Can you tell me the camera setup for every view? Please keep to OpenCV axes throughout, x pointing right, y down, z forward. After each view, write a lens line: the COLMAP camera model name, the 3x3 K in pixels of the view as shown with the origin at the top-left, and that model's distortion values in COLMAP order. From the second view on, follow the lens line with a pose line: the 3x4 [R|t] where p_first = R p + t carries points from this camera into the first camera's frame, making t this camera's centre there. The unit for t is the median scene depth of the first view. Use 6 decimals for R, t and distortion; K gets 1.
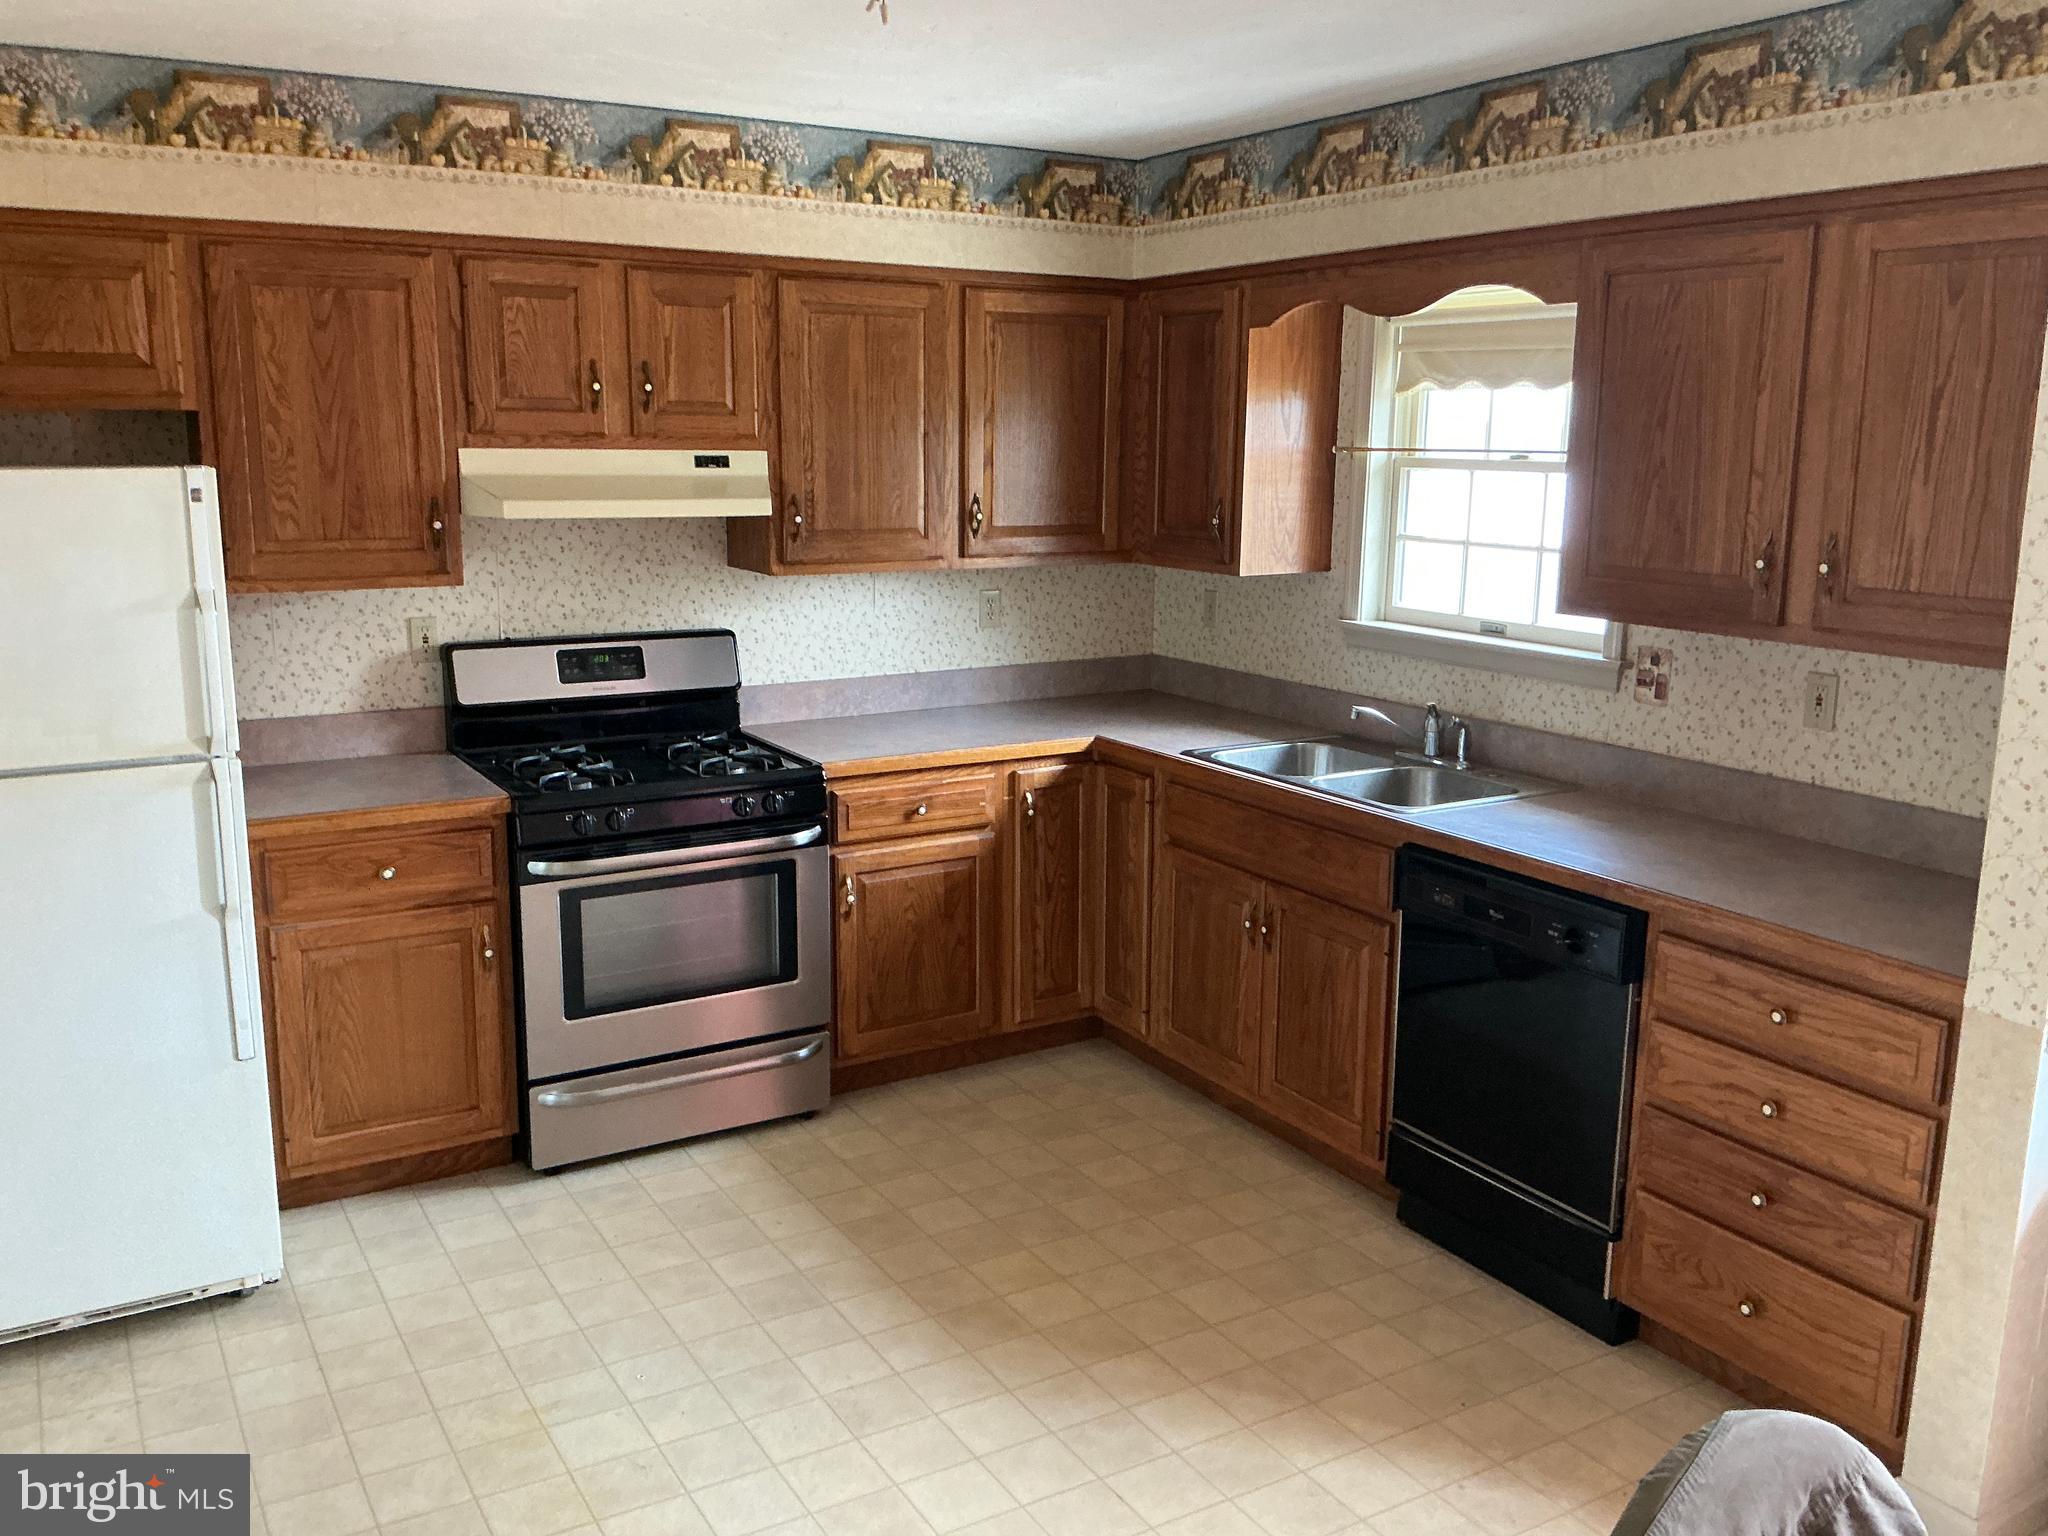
lens RADIAL K [[1680.3, 0, 1026.4], [0, 1680.3, 771.5], [0, 0, 1]] dist [0.094136, -0.200696]
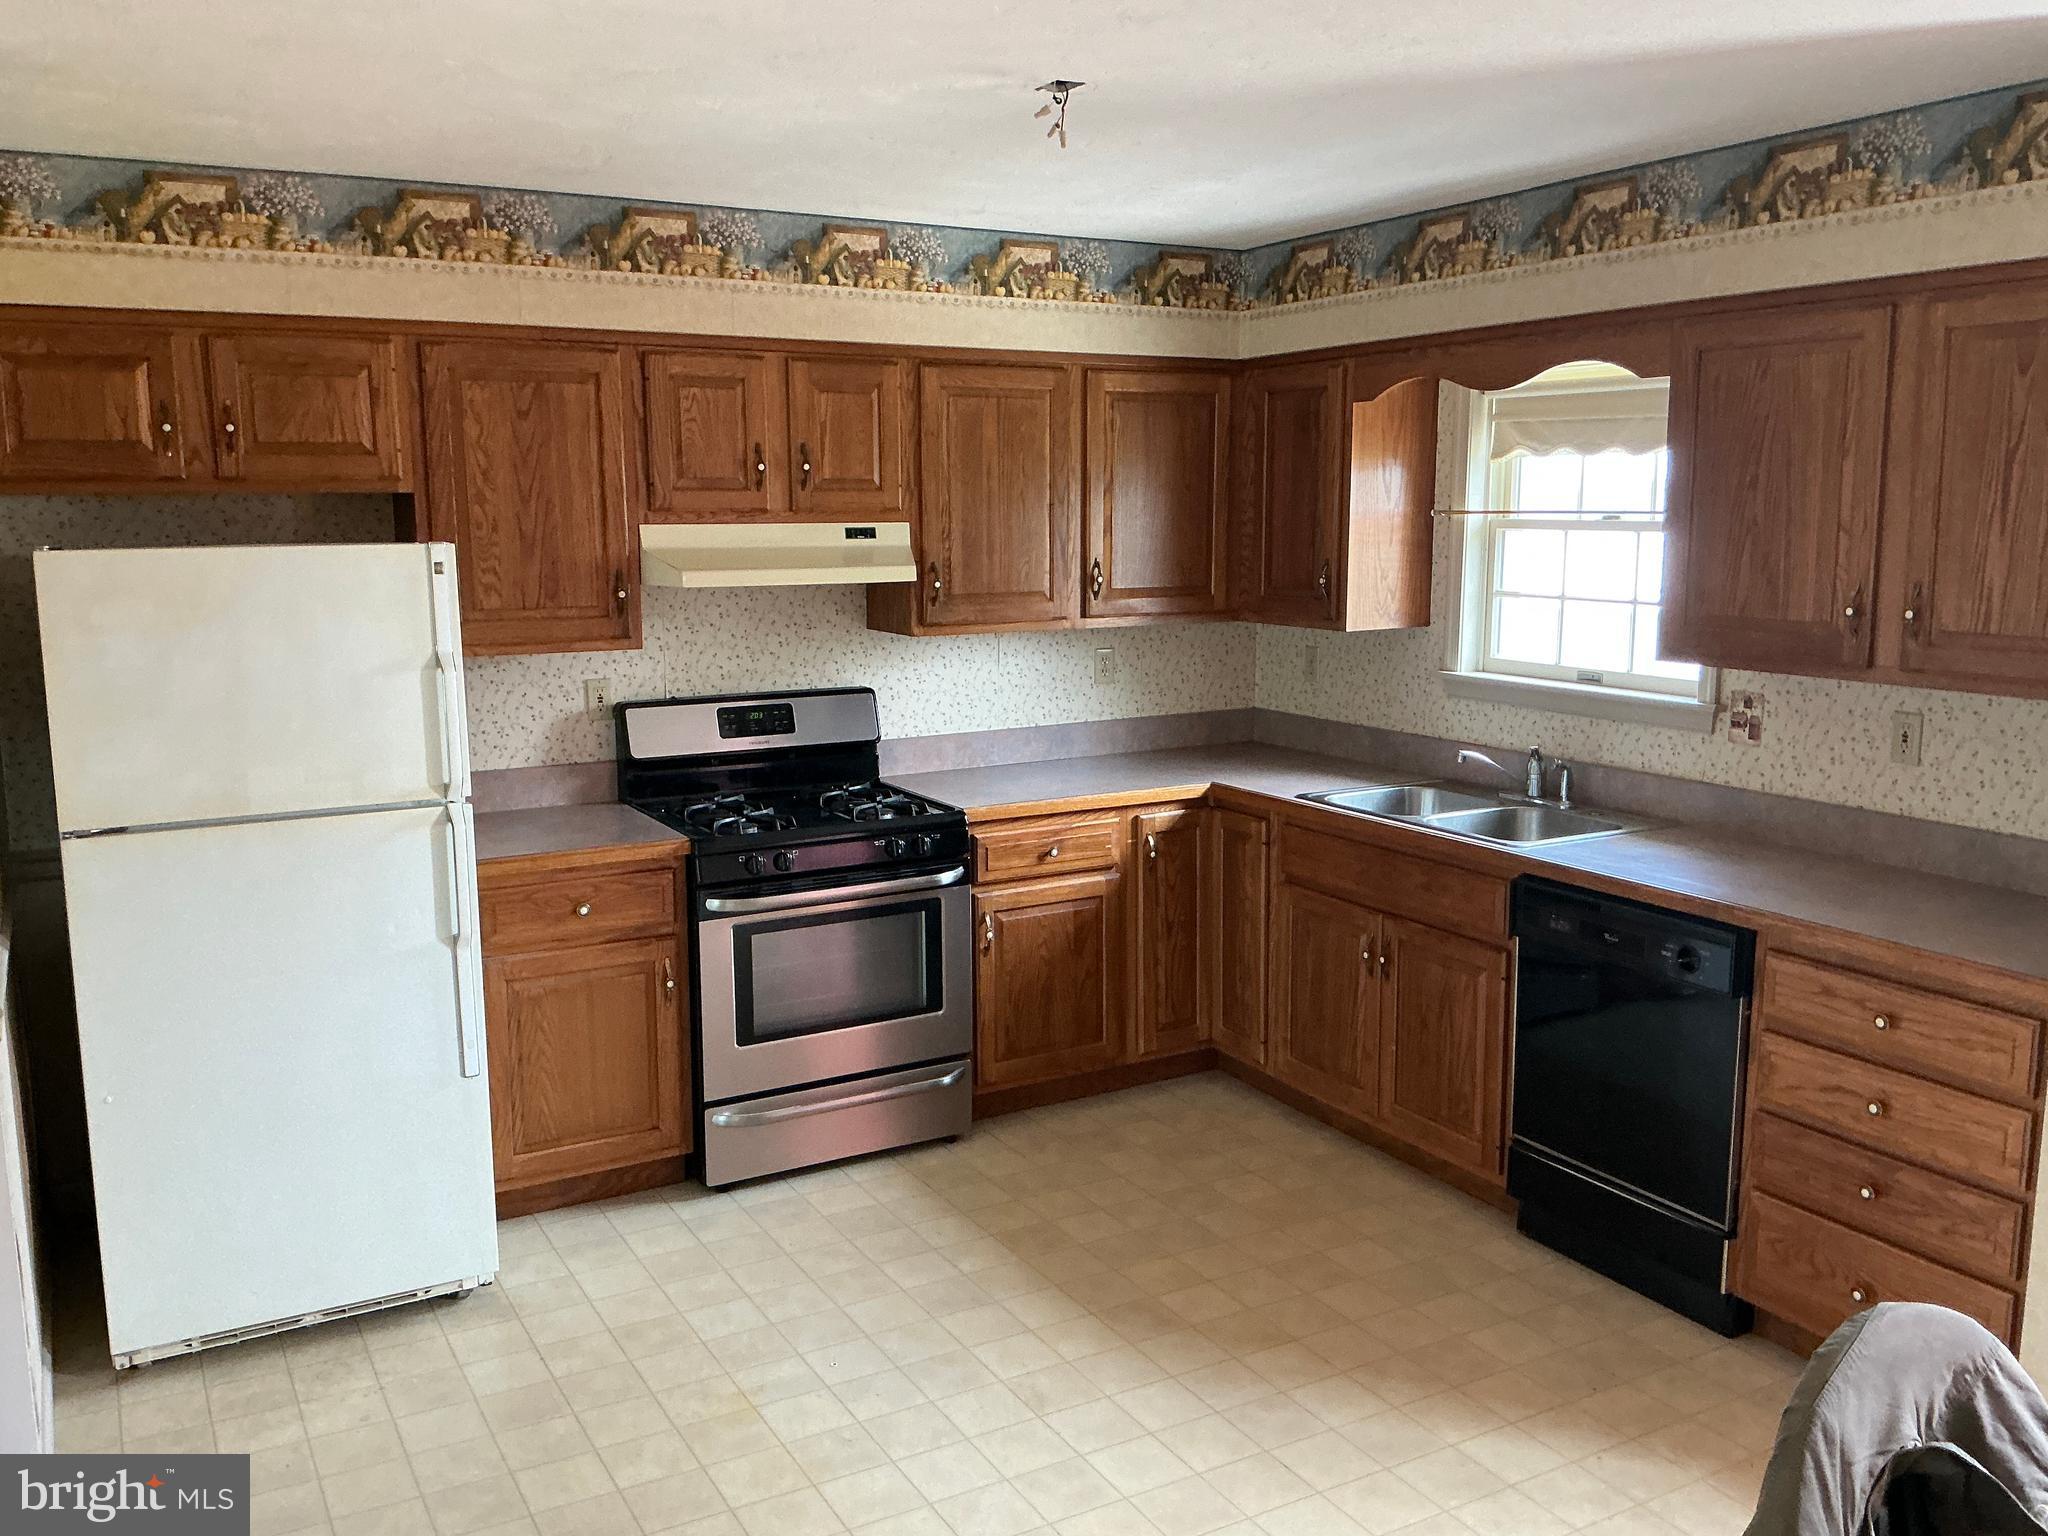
lens RADIAL K [[1680.3, 0, 1026.4], [0, 1680.3, 771.5], [0, 0, 1]] dist [0.094136, -0.200696]
pose [[0.999608, -0.010426, -0.025982, -0.057927], [0.009383, 0.999157, -0.039955, 0.016029], [0.026376, 0.039696, 0.998864, -0.083740]]
